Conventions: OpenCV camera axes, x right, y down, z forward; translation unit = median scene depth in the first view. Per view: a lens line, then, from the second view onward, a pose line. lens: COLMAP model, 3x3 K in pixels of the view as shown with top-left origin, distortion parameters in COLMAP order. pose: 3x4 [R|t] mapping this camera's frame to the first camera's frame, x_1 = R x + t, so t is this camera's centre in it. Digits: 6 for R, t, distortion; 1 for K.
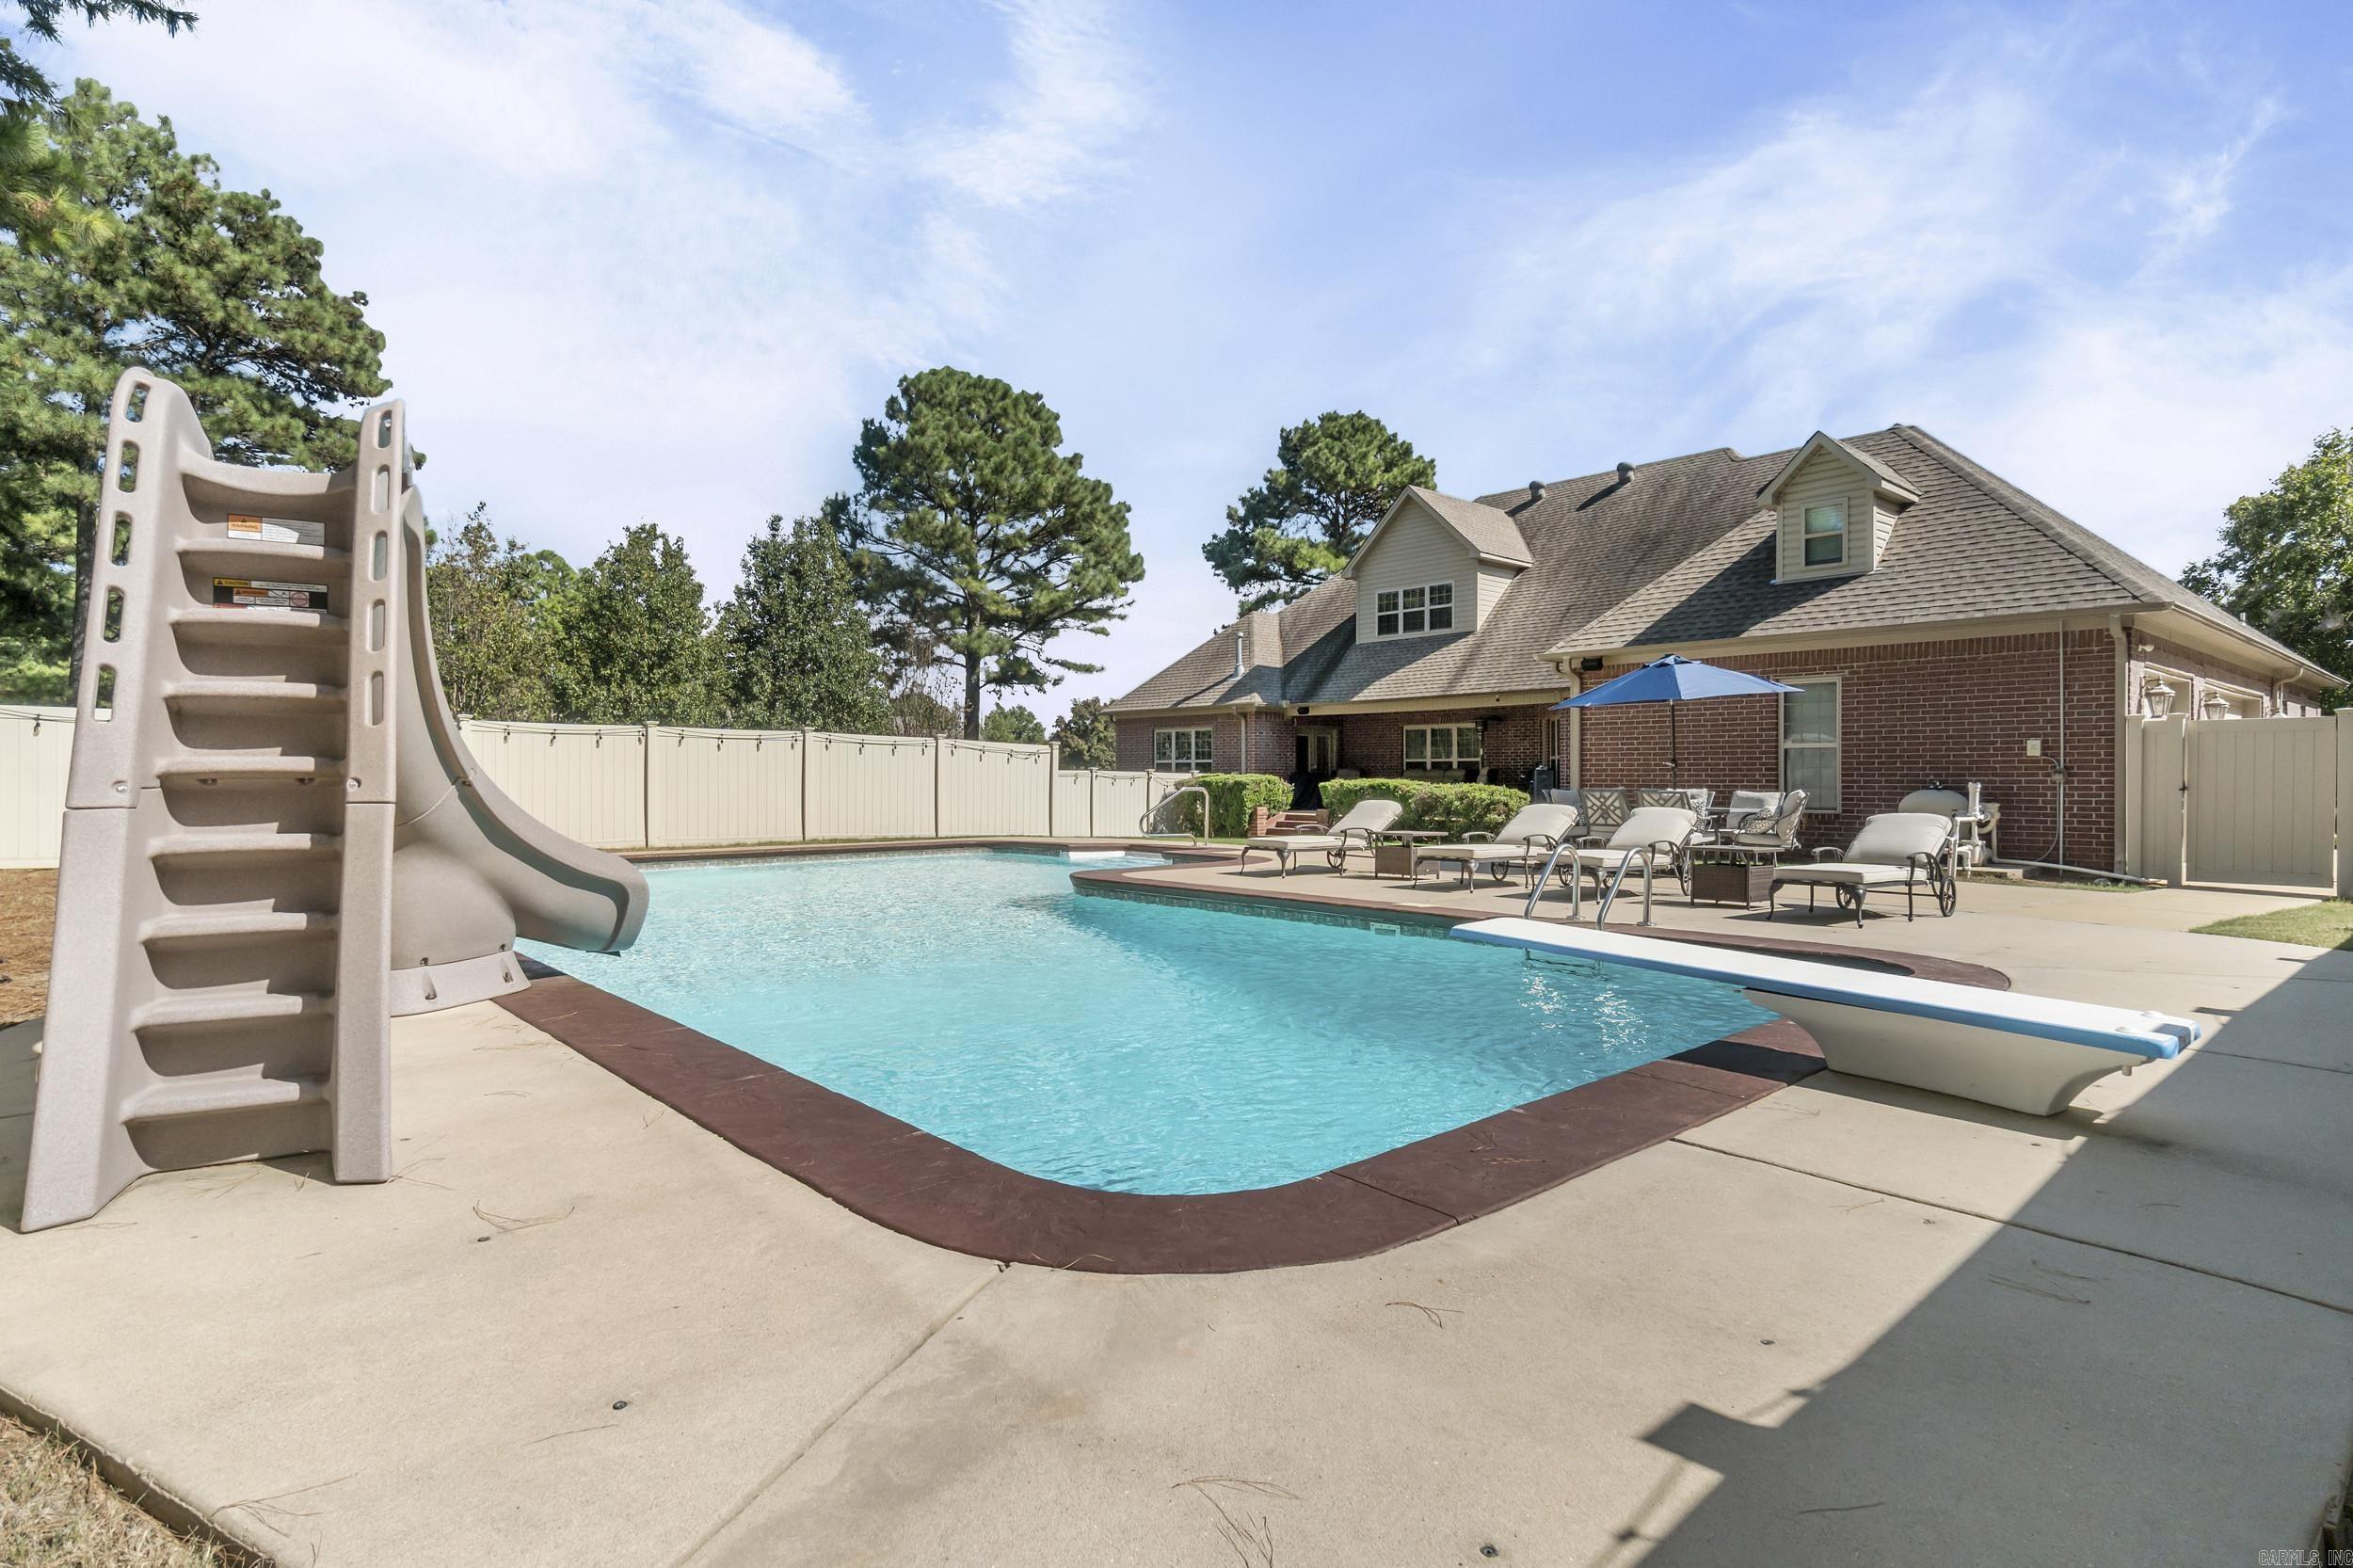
lens RADIAL K [[1198.8, 0, 1167.2], [0, 1198.8, 780.8], [0, 0, 1]] dist [-0.016072, 0.004623]
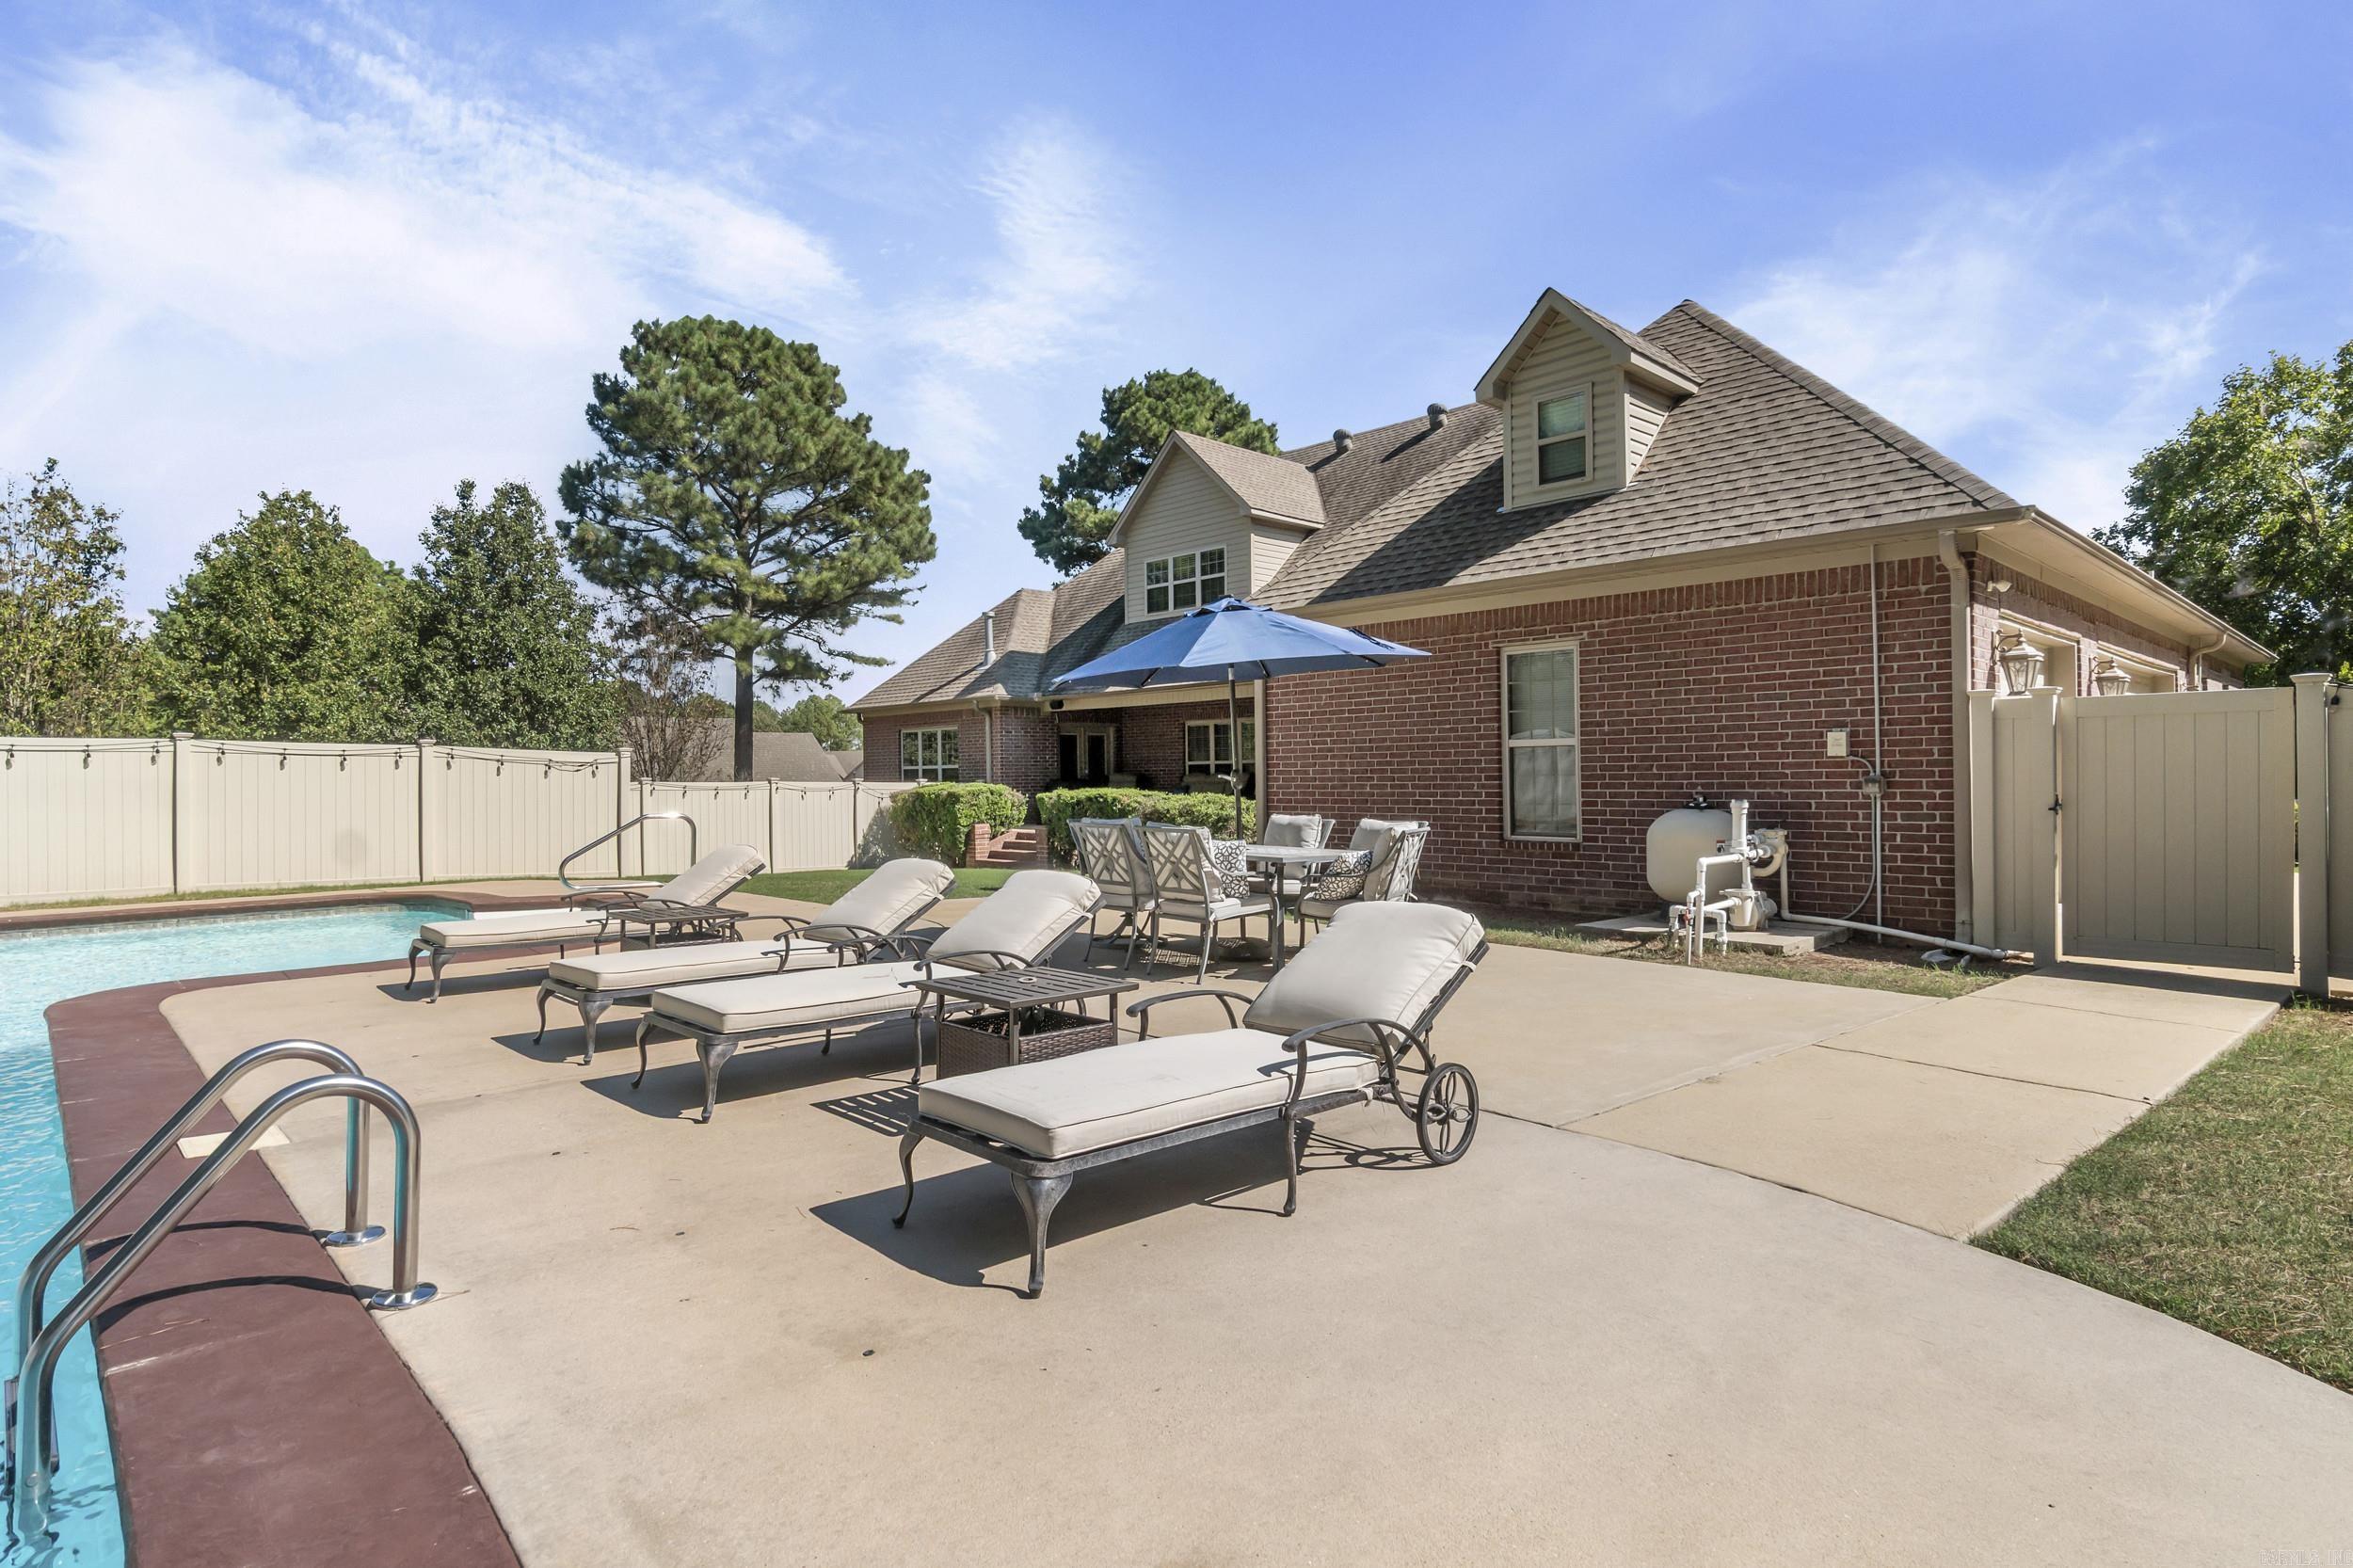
lens RADIAL K [[1198.8, 0, 1172.6], [0, 1198.8, 771.4], [0, 0, 1]] dist [-0.016072, 0.004623]
pose [[0.998973, -0.013493, 0.043263, 0.160194], [0.013783, 0.999884, -0.006407, -0.006297], [-0.043172, 0.006997, 0.999043, 0.173547]]
